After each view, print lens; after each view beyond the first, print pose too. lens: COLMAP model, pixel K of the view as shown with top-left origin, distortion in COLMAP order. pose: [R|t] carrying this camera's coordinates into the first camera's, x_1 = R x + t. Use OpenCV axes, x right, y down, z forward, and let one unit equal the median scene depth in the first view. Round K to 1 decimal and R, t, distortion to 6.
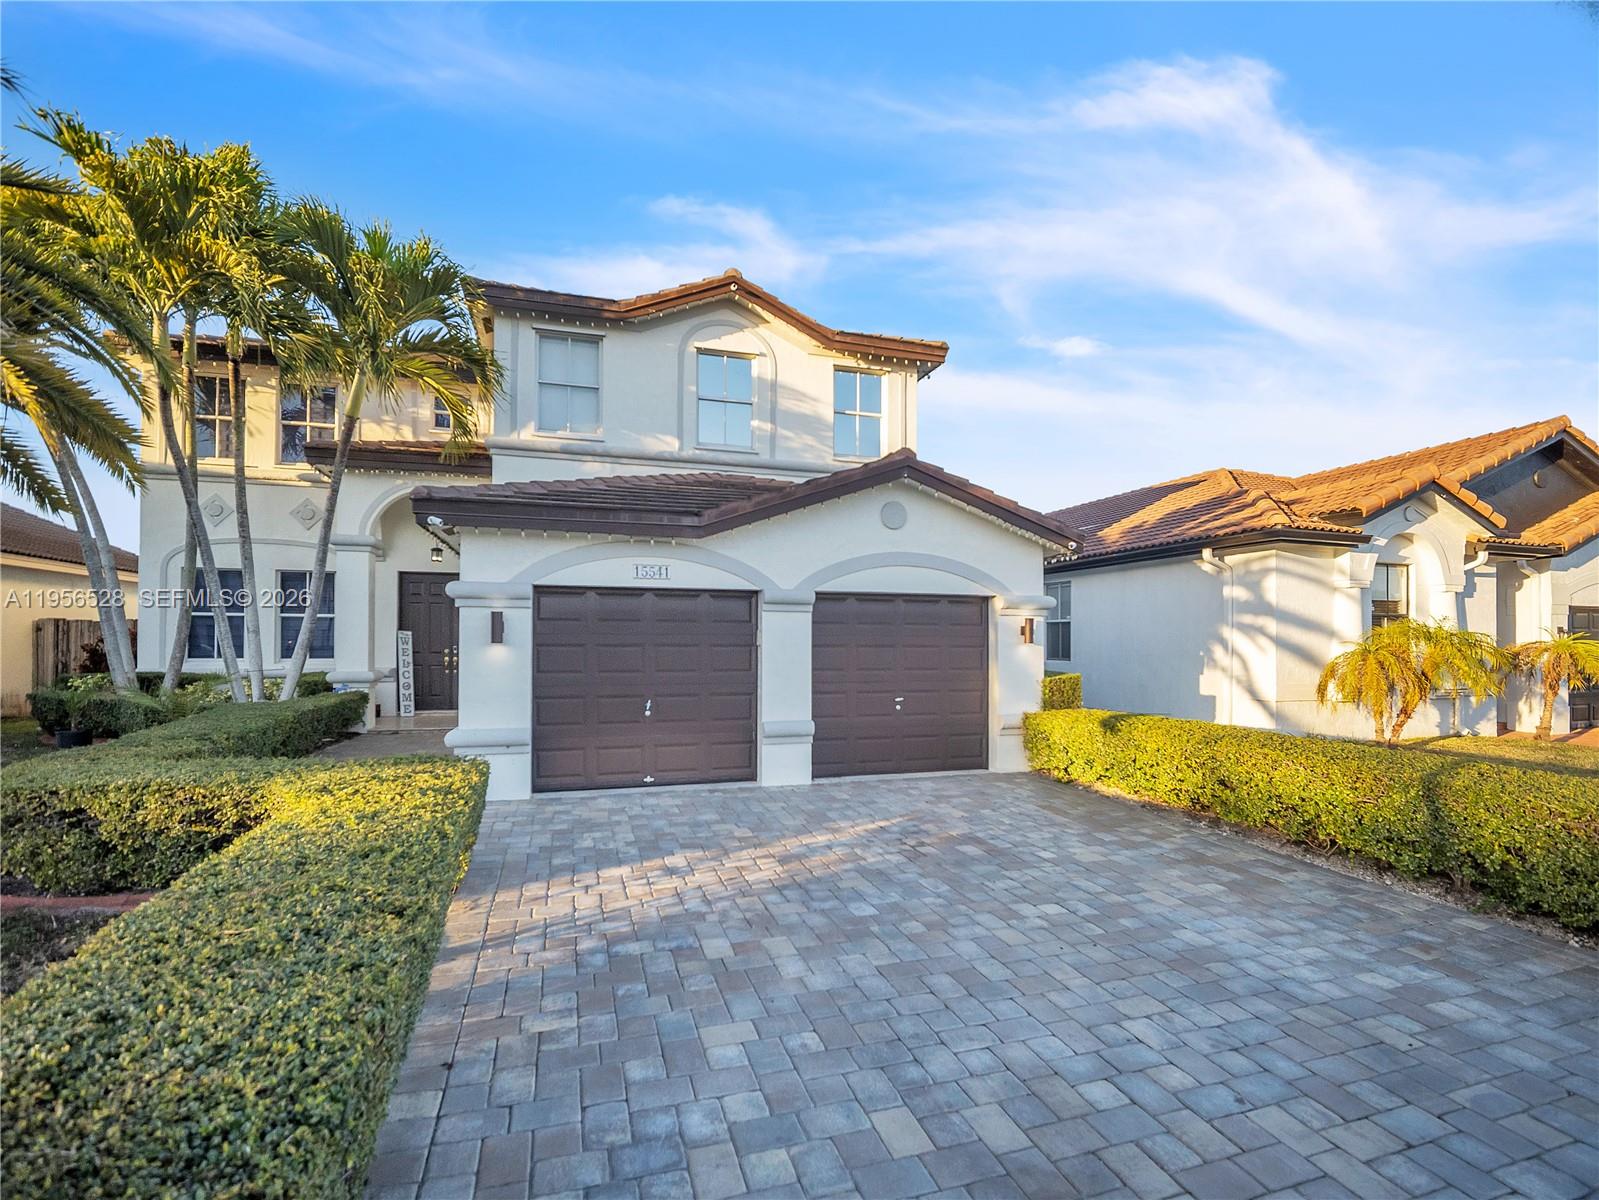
lens RADIAL K [[737.7, 0, 796.4], [0, 737.7, 627.9], [0, 0, 1]] dist [-0.014139, -0.000097]
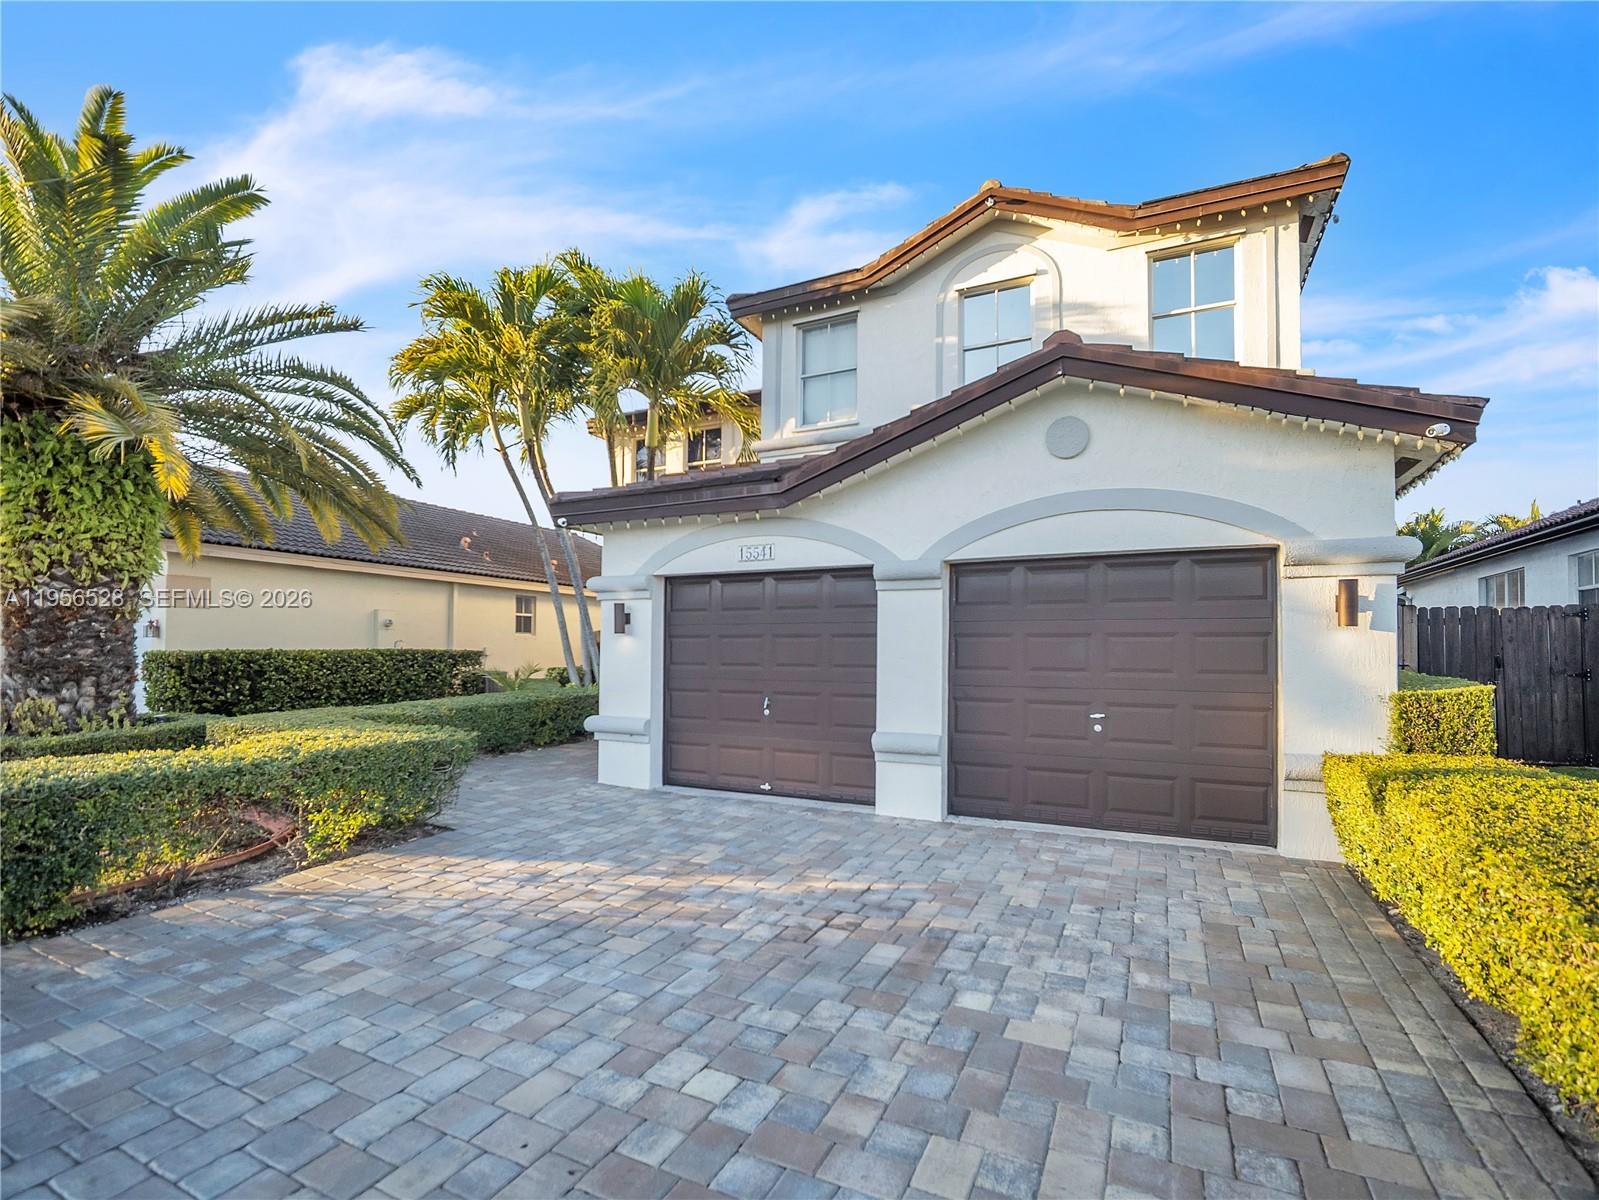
lens RADIAL K [[742.3, 0, 800.7], [0, 742.3, 637.7], [0, 0, 1]] dist [-0.019058, -0.000423]
pose [[0.728464, -0.013217, -0.684956, 0.511165], [0.007799, 0.999909, -0.010999, 0.041251], [0.685039, 0.002670, 0.728501, 0.432710]]
